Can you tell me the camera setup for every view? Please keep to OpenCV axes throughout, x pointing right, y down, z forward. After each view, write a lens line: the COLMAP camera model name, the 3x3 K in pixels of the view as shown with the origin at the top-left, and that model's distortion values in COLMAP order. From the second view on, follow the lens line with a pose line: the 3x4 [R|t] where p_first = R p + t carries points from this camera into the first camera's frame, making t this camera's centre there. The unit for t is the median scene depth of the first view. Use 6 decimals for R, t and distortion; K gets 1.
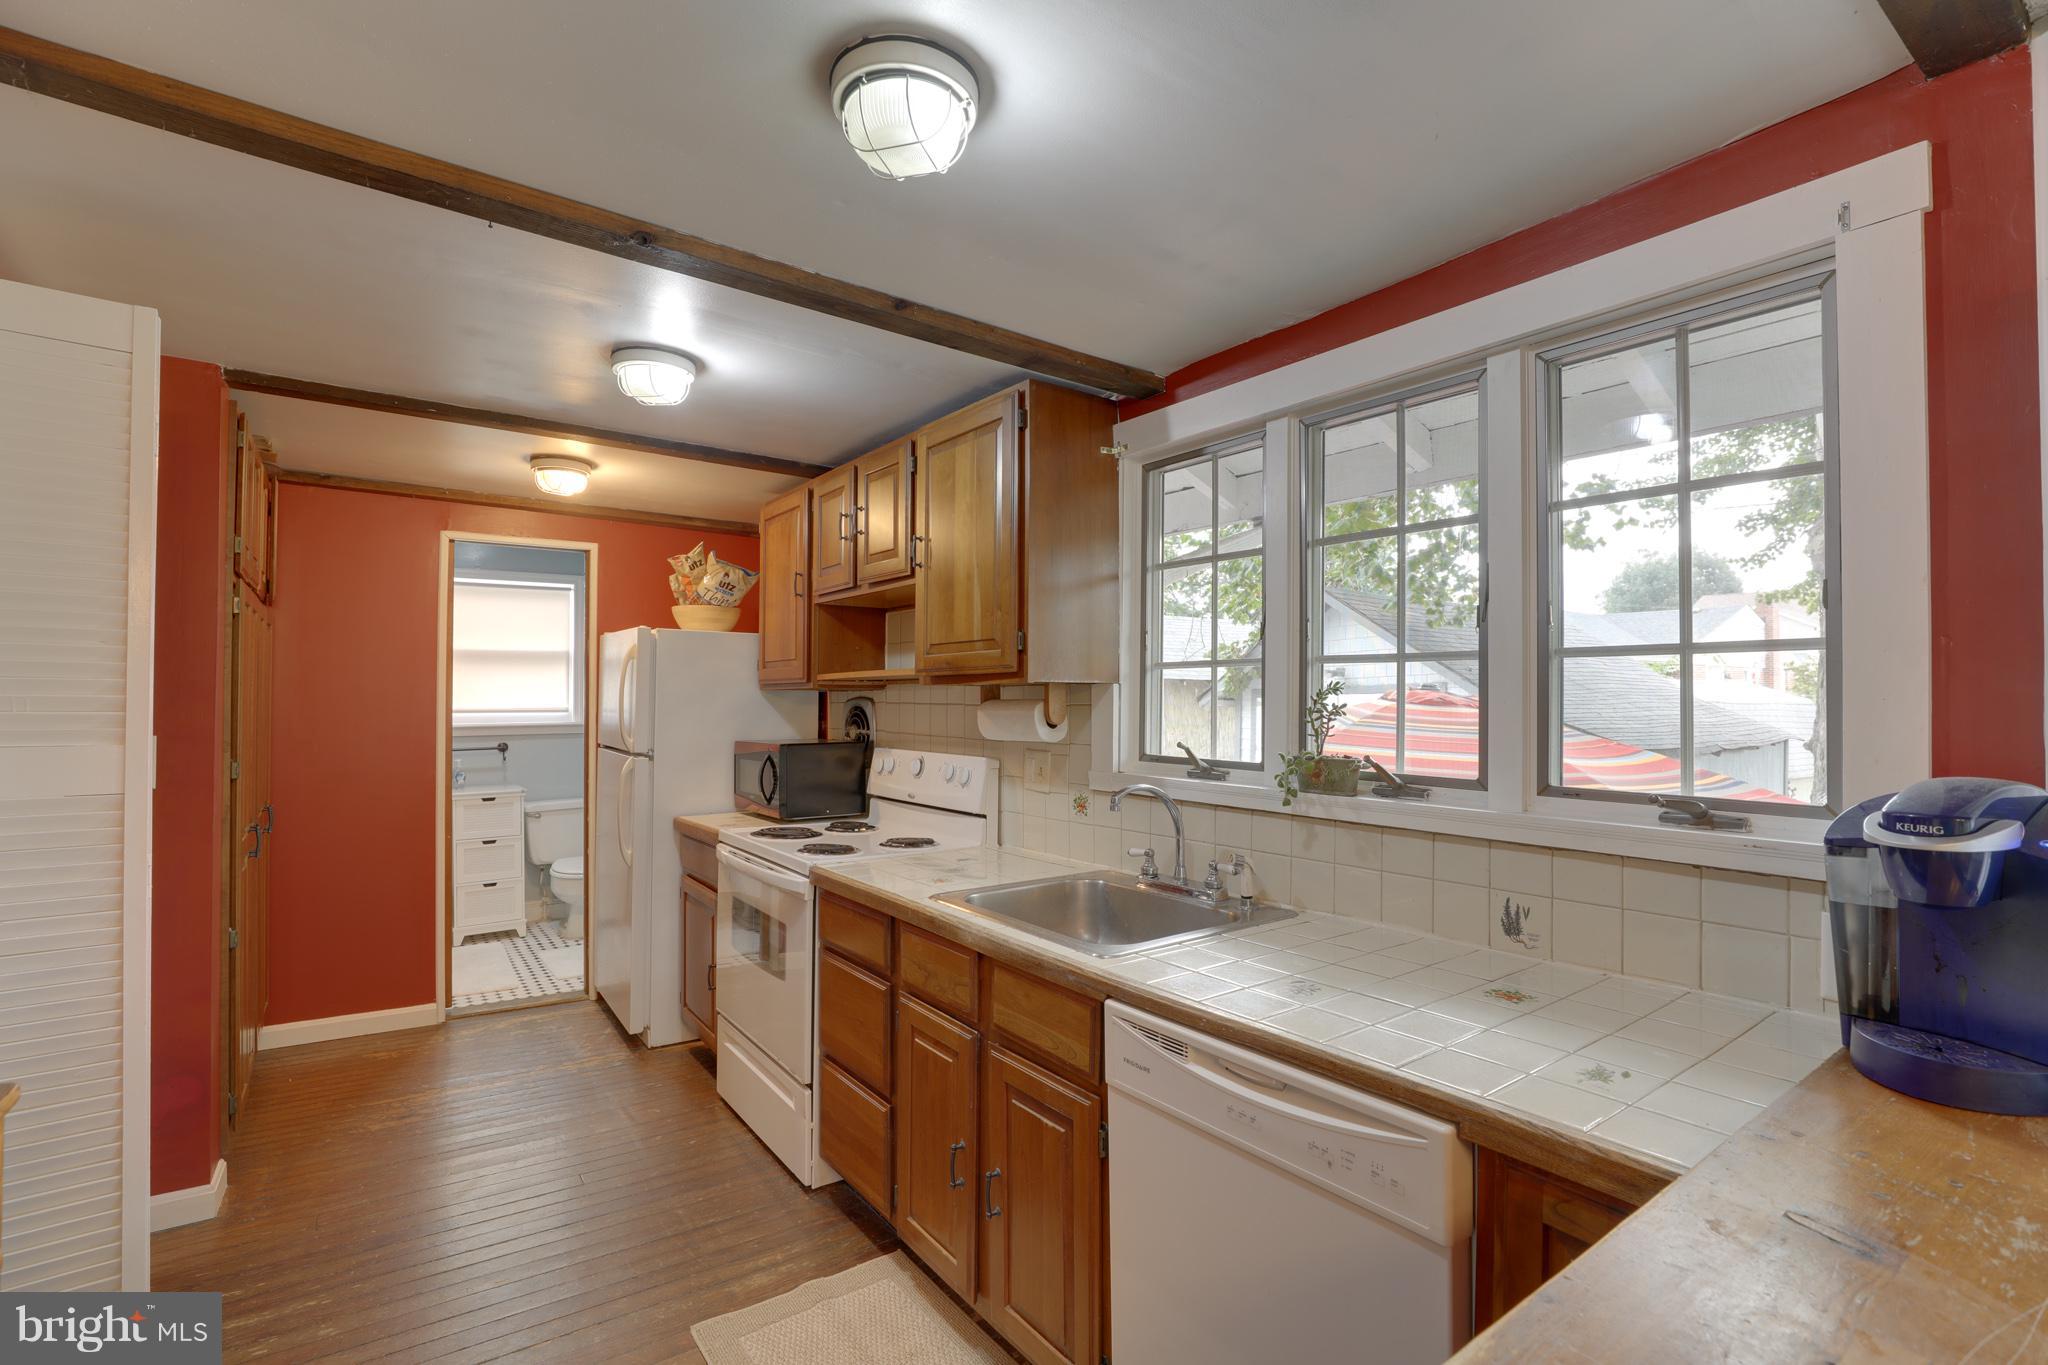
lens RADIAL K [[929.8, 0, 1022.3], [0, 929.8, 687.9], [0, 0, 1]] dist [-0.032134, 0.008467]
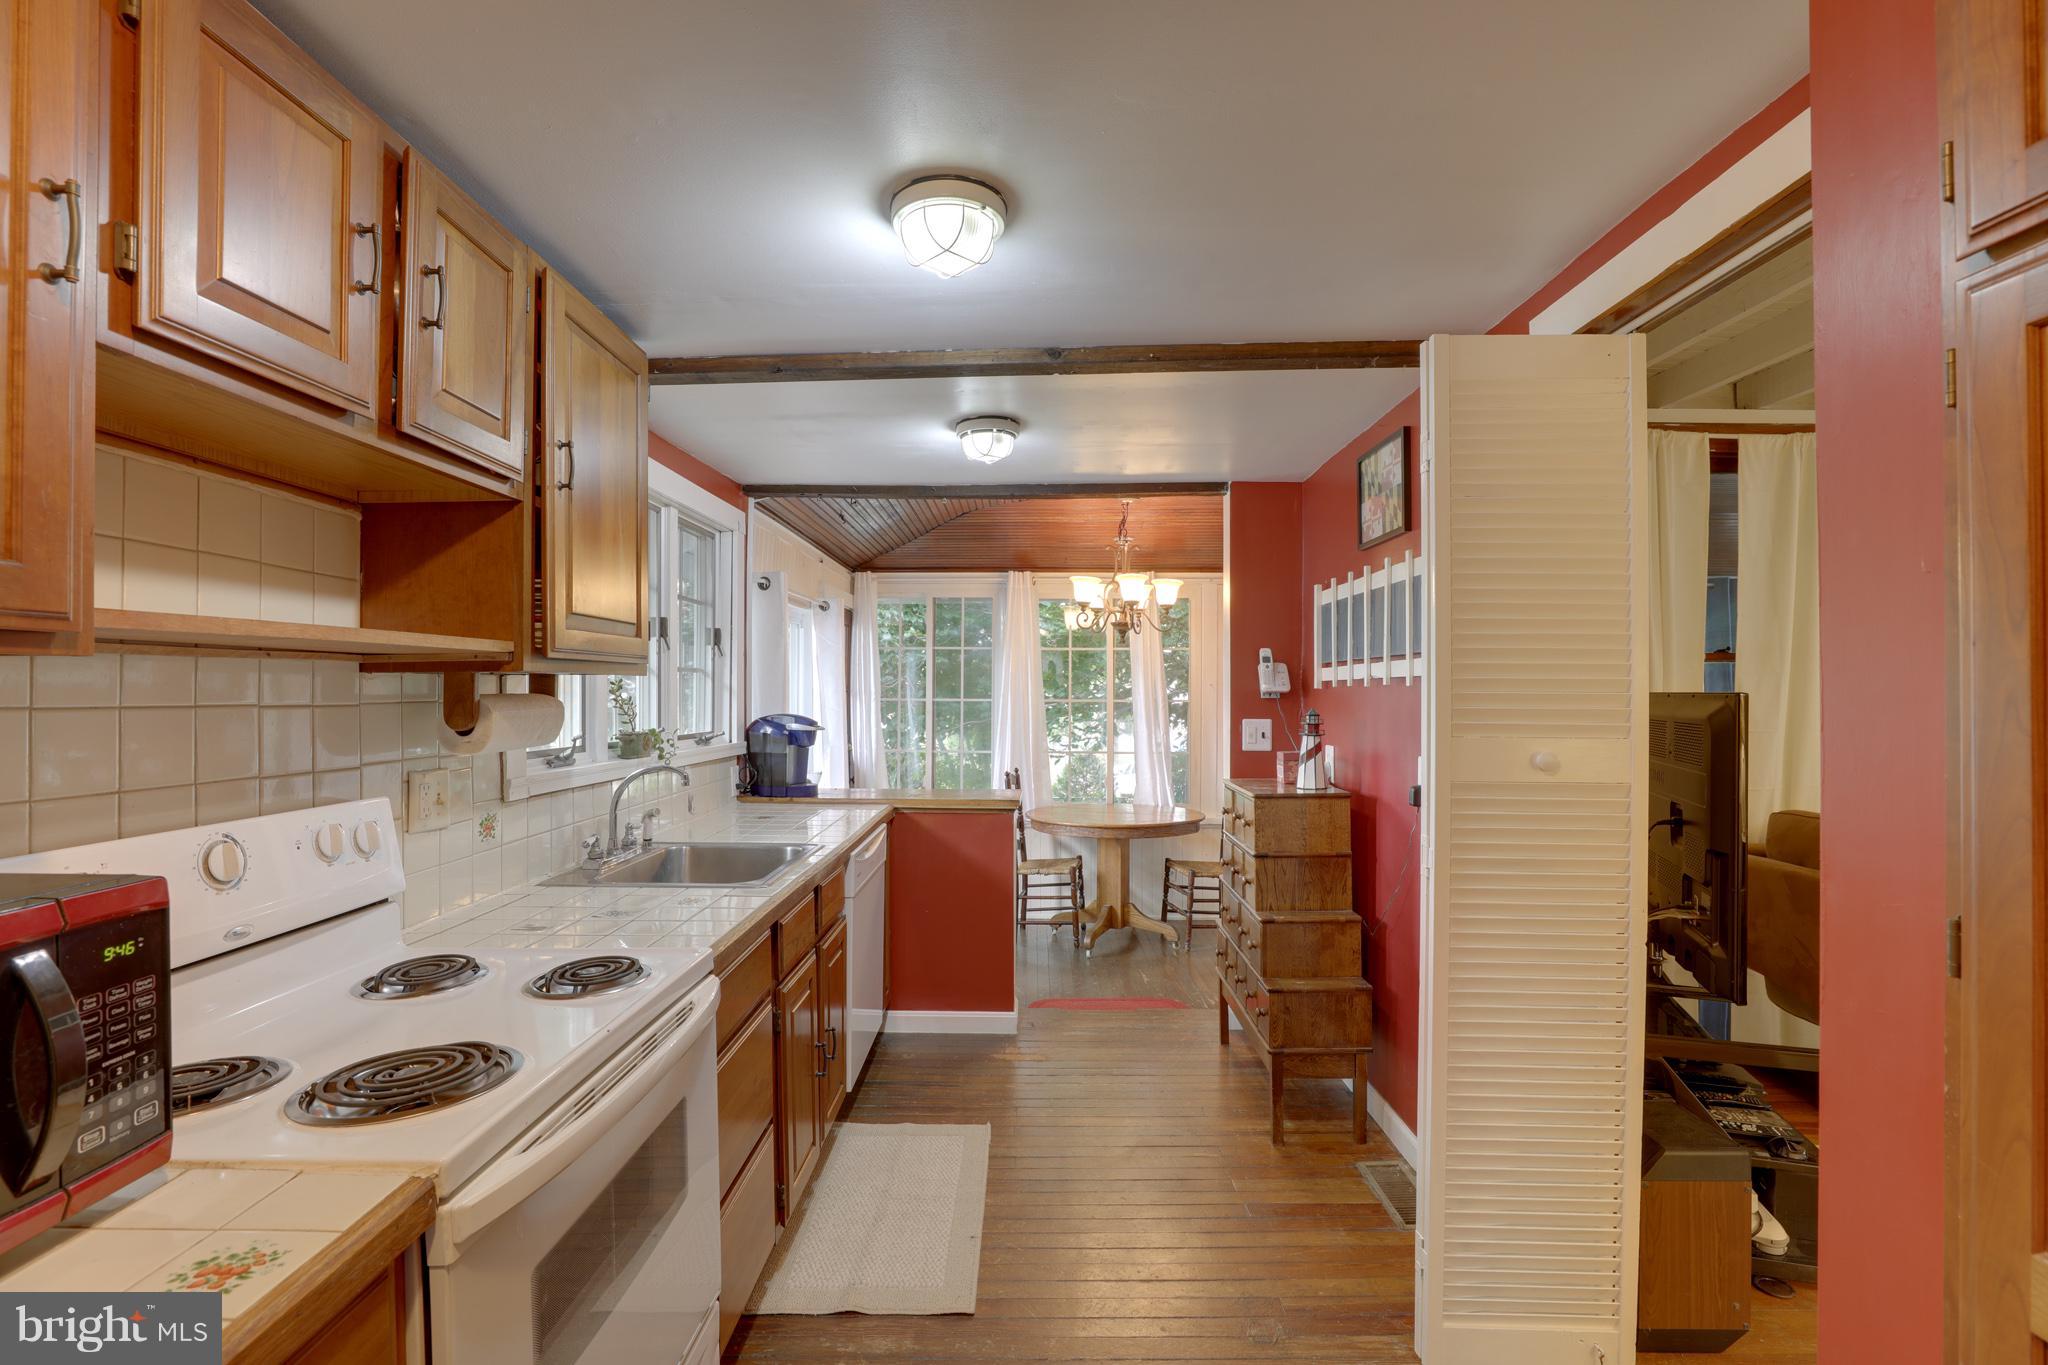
lens RADIAL K [[929.8, 0, 1014.7], [0, 929.8, 685.2], [0, 0, 1]] dist [-0.032134, 0.008467]
pose [[-0.799230, -0.000522, 0.601025, -0.764325], [-0.011153, 0.999840, -0.013963, 0.011063], [-0.600922, -0.017863, -0.799108, 1.357573]]
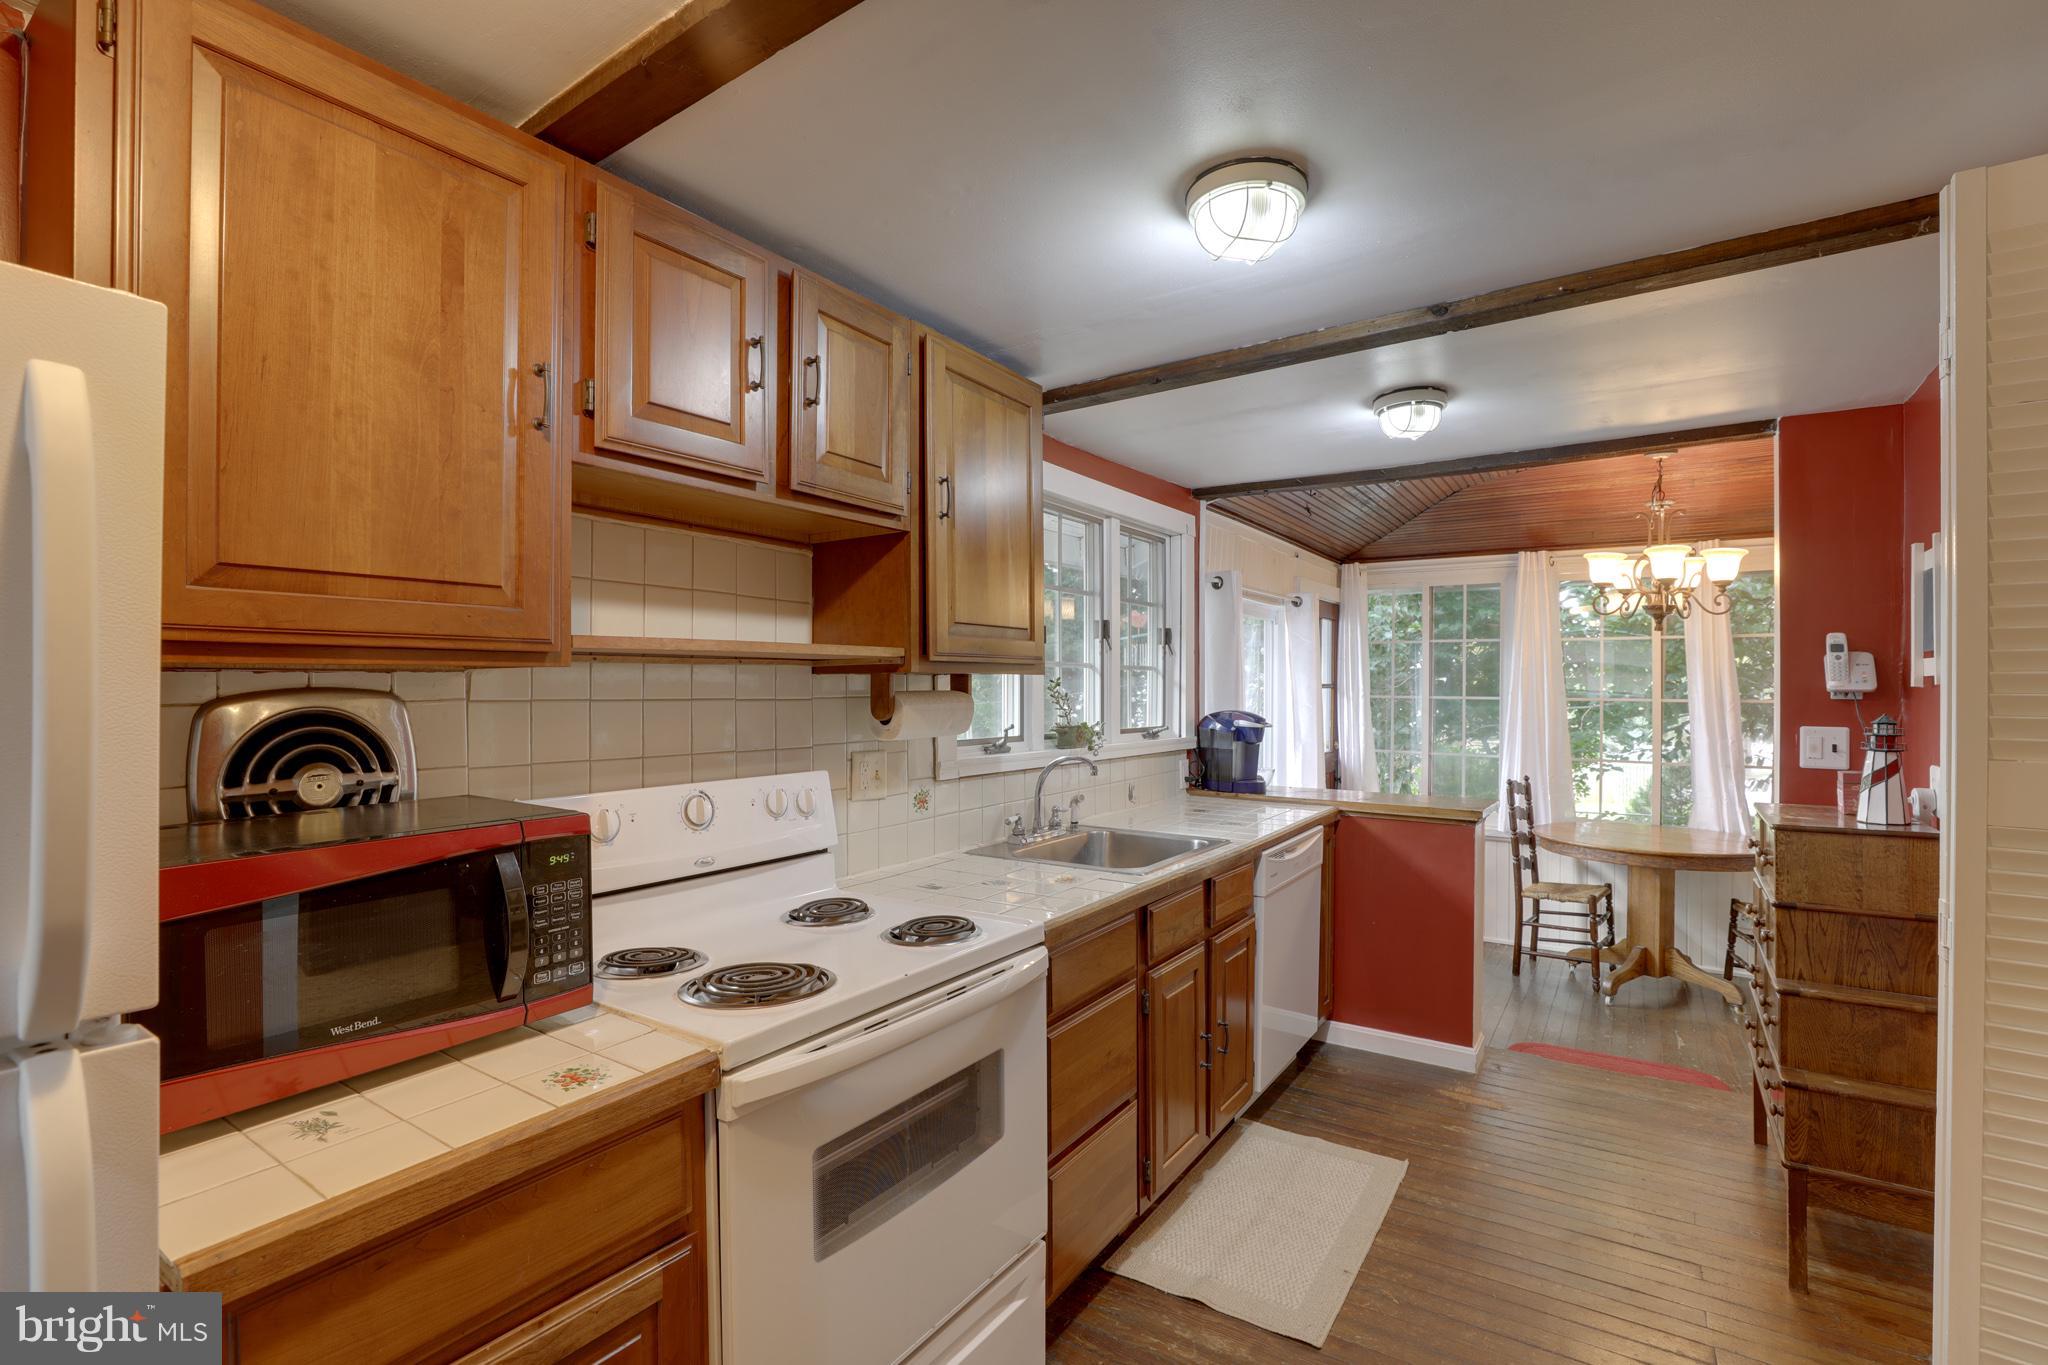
lens RADIAL K [[929.8, 0, 1030.2], [0, 929.8, 684.3], [0, 0, 1]] dist [-0.032134, 0.008467]
pose [[-0.348337, -0.003642, 0.937362, -0.872569], [-0.015655, 0.999876, -0.001932, 0.006293], [-0.937239, -0.015348, -0.348350, 1.229887]]
